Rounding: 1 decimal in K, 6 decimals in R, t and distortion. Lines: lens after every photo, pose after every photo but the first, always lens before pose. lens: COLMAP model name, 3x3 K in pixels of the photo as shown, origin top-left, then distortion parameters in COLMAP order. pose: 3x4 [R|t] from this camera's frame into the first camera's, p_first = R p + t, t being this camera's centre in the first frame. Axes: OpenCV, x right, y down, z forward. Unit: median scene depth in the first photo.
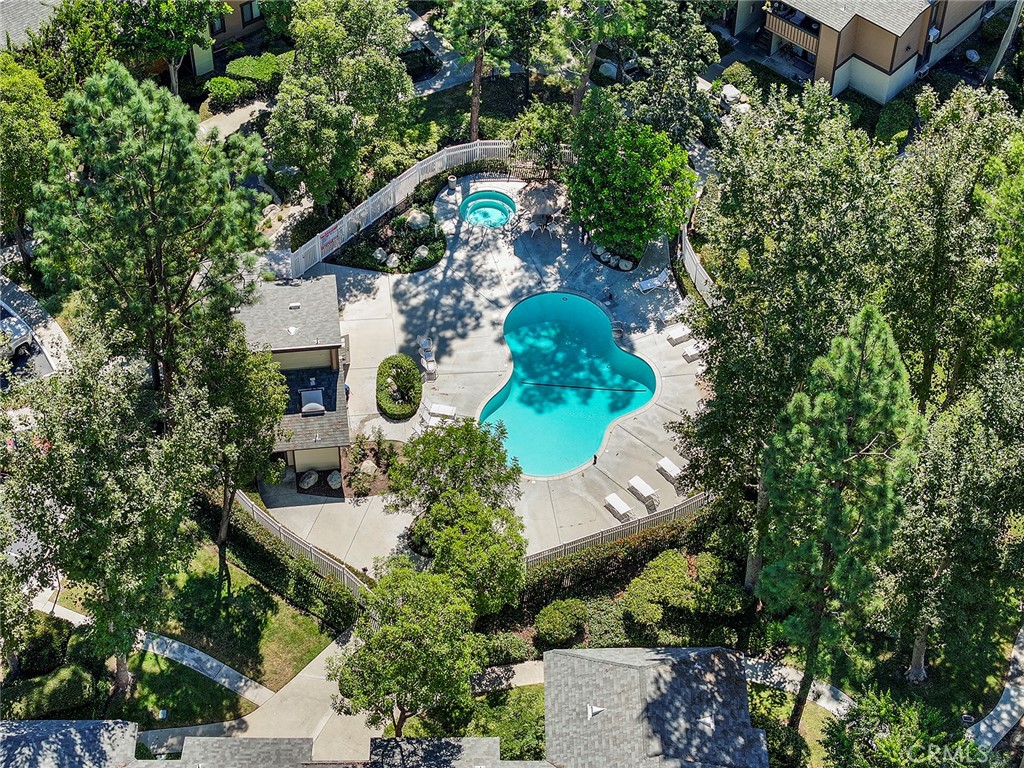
lens RADIAL K [[2037.0, 0, 512.0], [0, 2037.0, 384.0], [0, 0, 1]] dist [-0.363258, 2.072645]
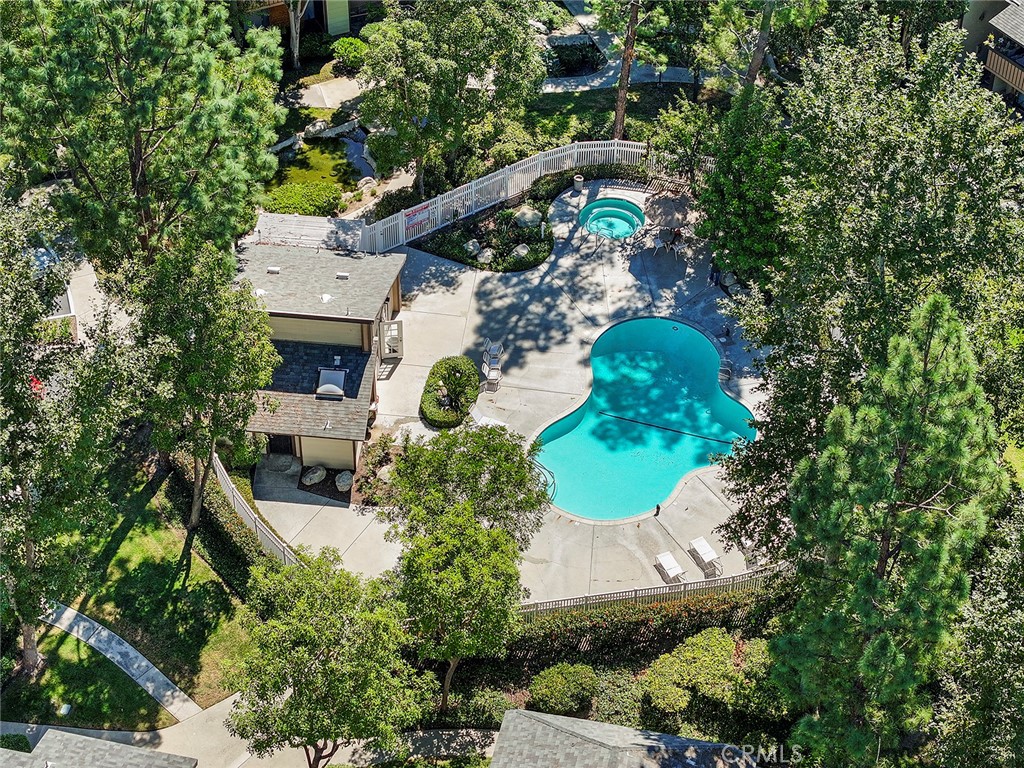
lens RADIAL K [[2037.0, 0, 512.0], [0, 2037.0, 384.0], [0, 0, 1]] dist [-0.363258, 2.072645]
pose [[0.973652, 0.155282, -0.167001, 0.106447], [-0.168086, 0.983601, -0.065399, 0.047832], [0.154107, 0.091746, 0.983785, 0.174049]]
